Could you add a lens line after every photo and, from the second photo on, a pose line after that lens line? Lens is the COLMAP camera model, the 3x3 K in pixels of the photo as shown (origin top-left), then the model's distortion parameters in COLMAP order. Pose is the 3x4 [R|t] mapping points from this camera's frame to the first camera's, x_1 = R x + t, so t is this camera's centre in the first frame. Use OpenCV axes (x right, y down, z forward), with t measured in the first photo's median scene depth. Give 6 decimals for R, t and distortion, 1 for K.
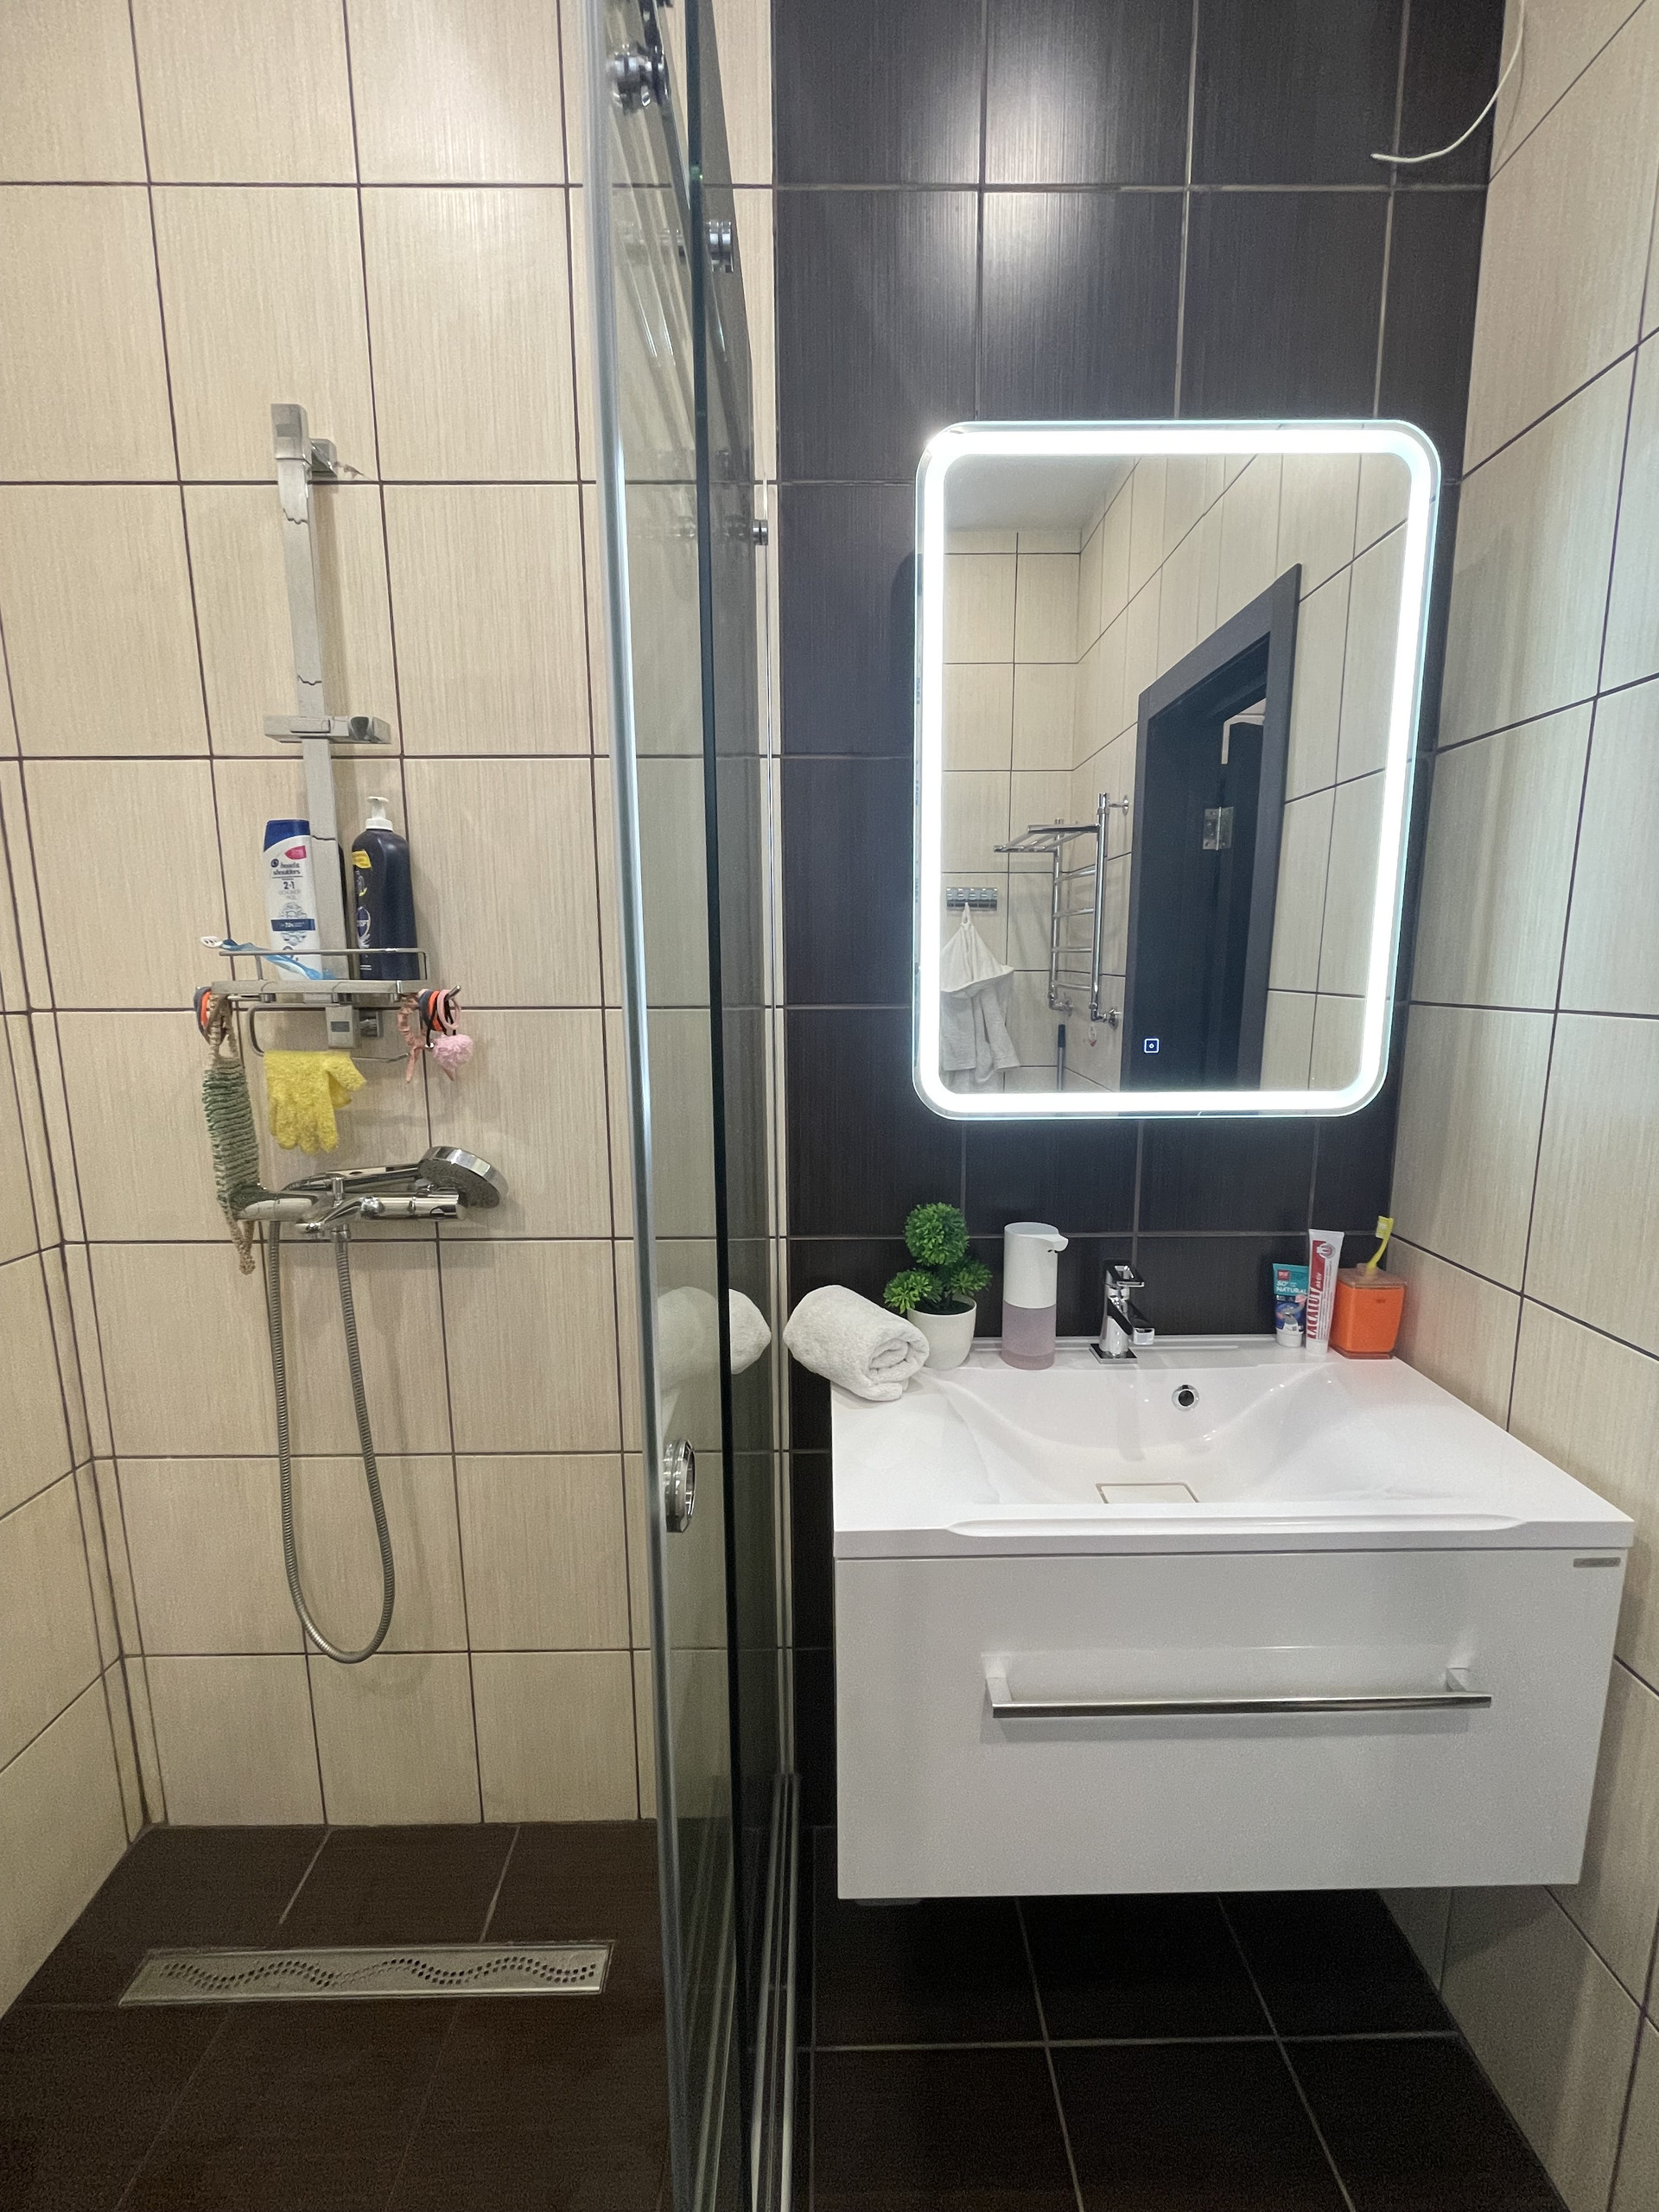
lens RADIAL K [[891.5, 0, 832.9], [0, 891.5, 1102.2], [0, 0, 1]] dist [-0.002391, -0.000138]
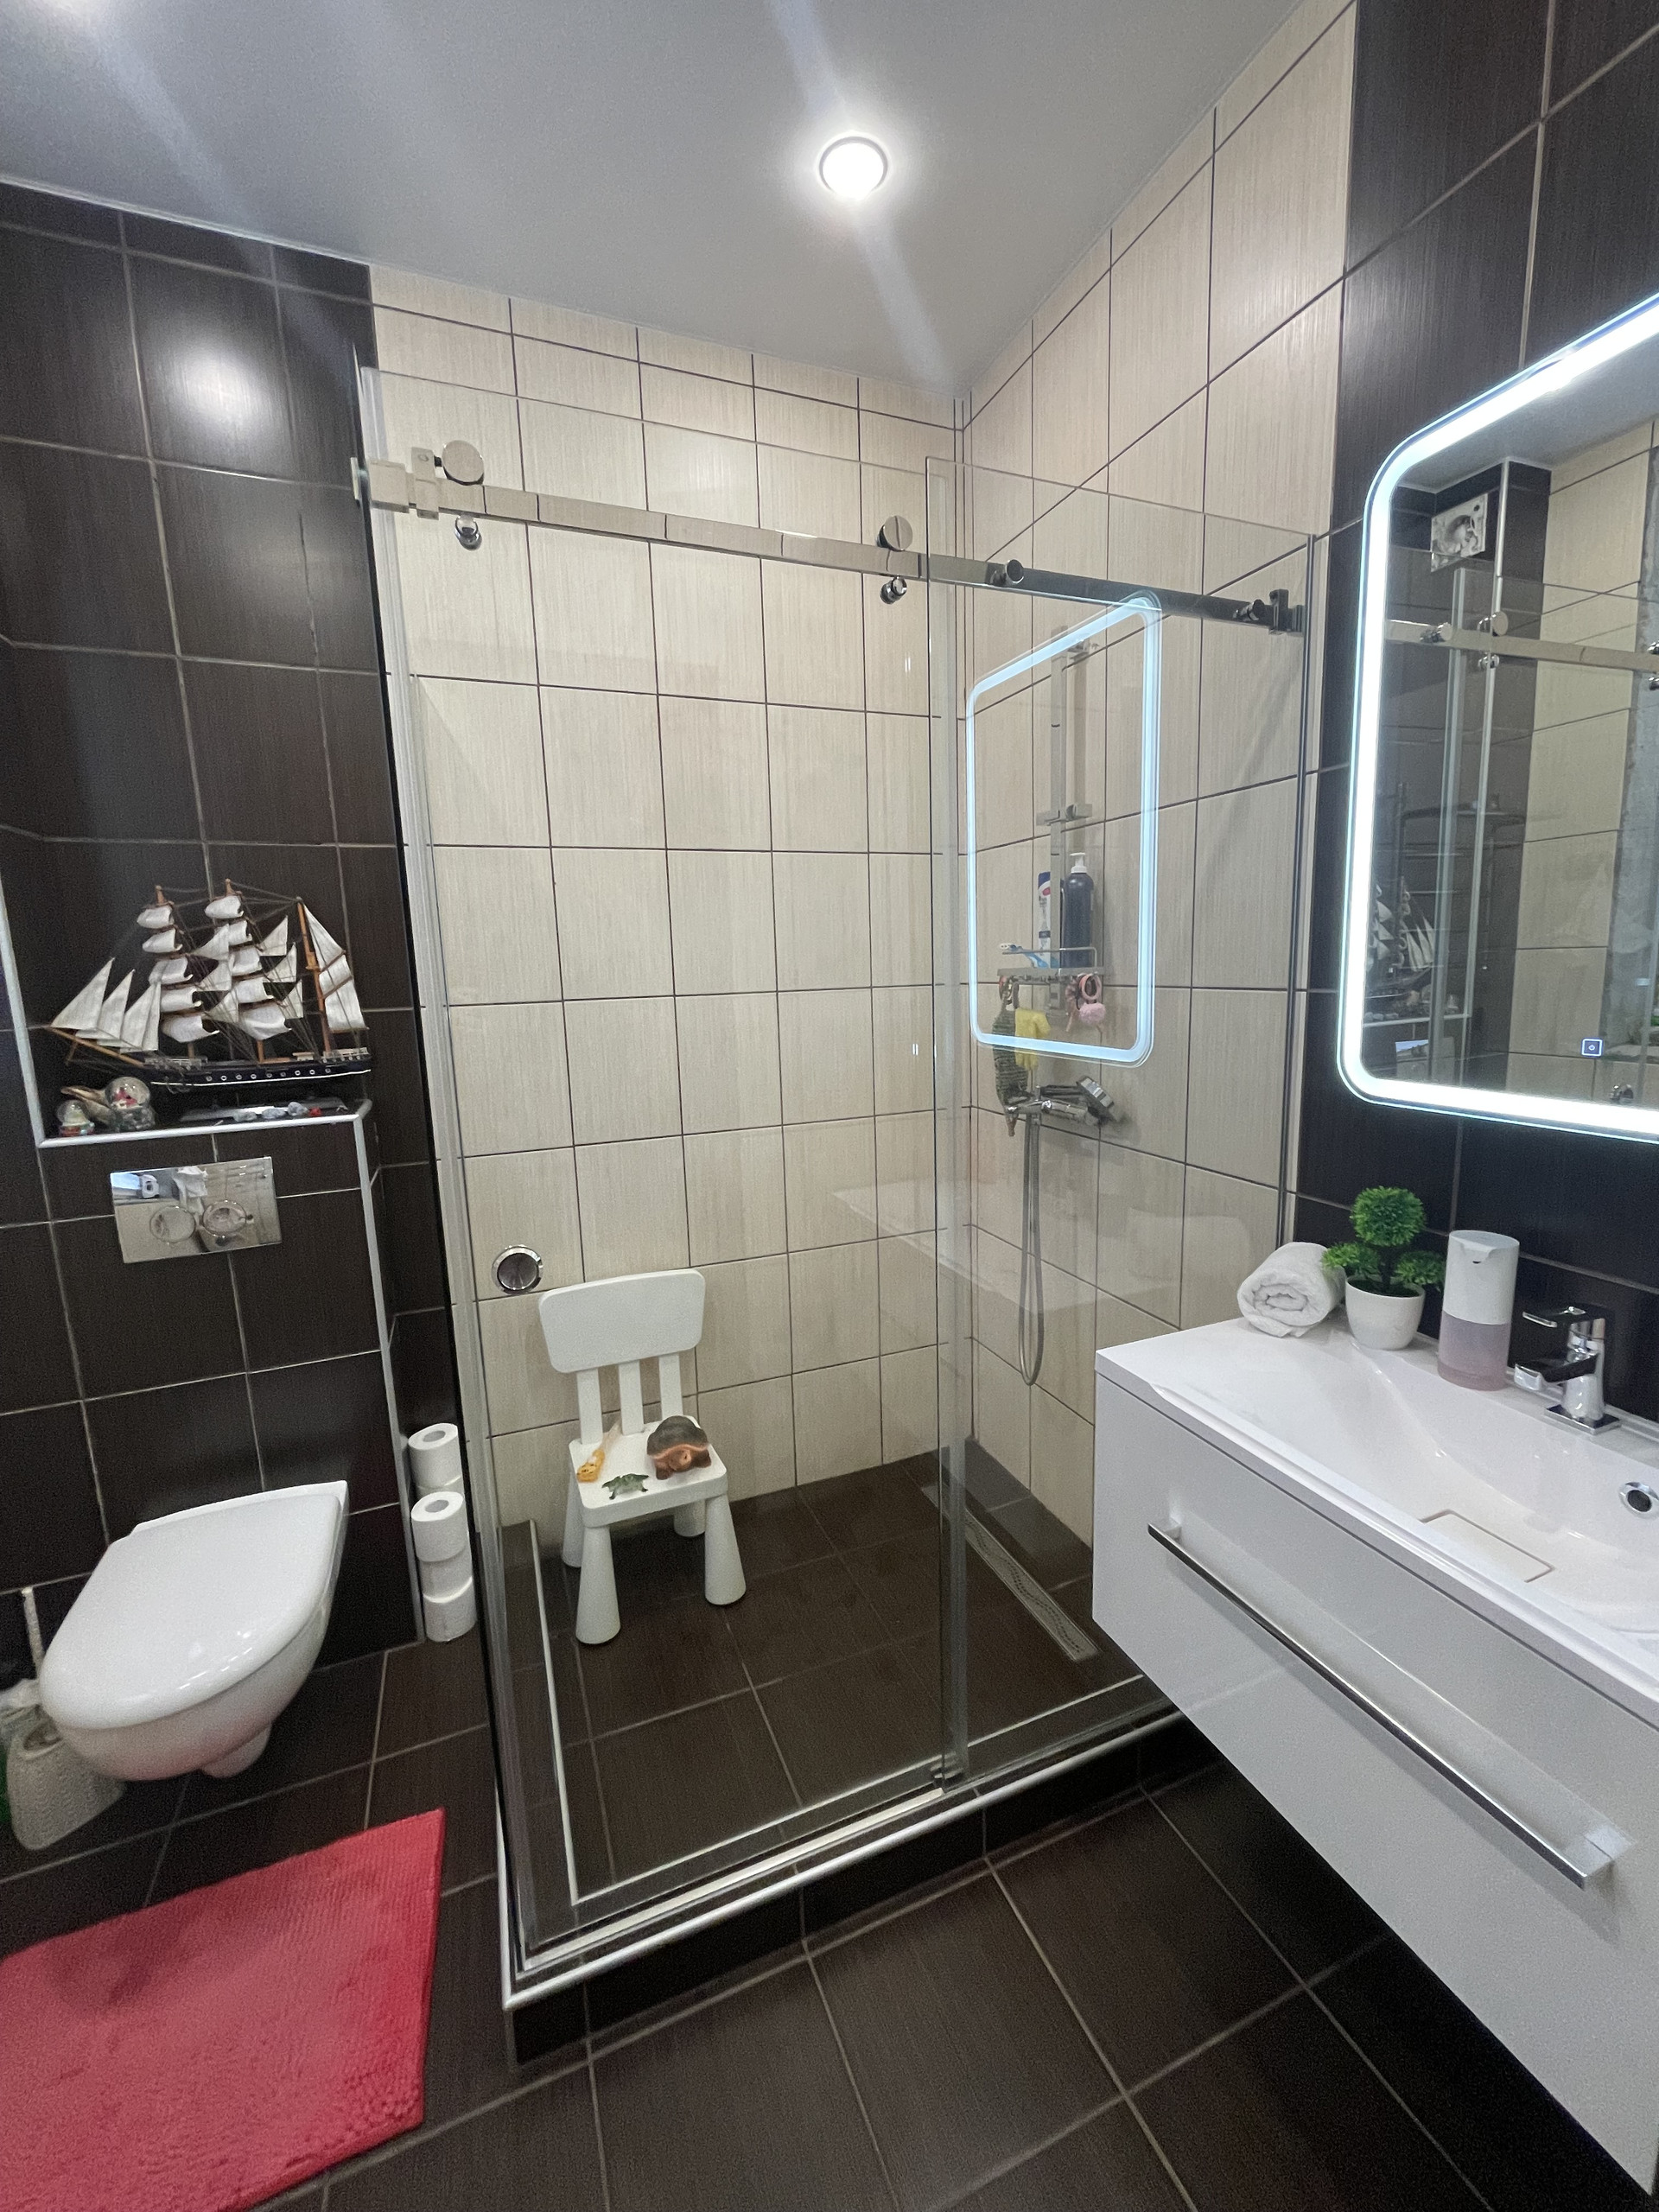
lens RADIAL K [[891.5, 0, 832.9], [0, 891.5, 1102.2], [0, 0, 1]] dist [-0.002391, -0.000138]
pose [[0.362236, 0.138906, -0.921678, 0.835264], [-0.113048, 0.988081, 0.104484, -0.016748], [0.925206, 0.066346, 0.373621, 0.025006]]
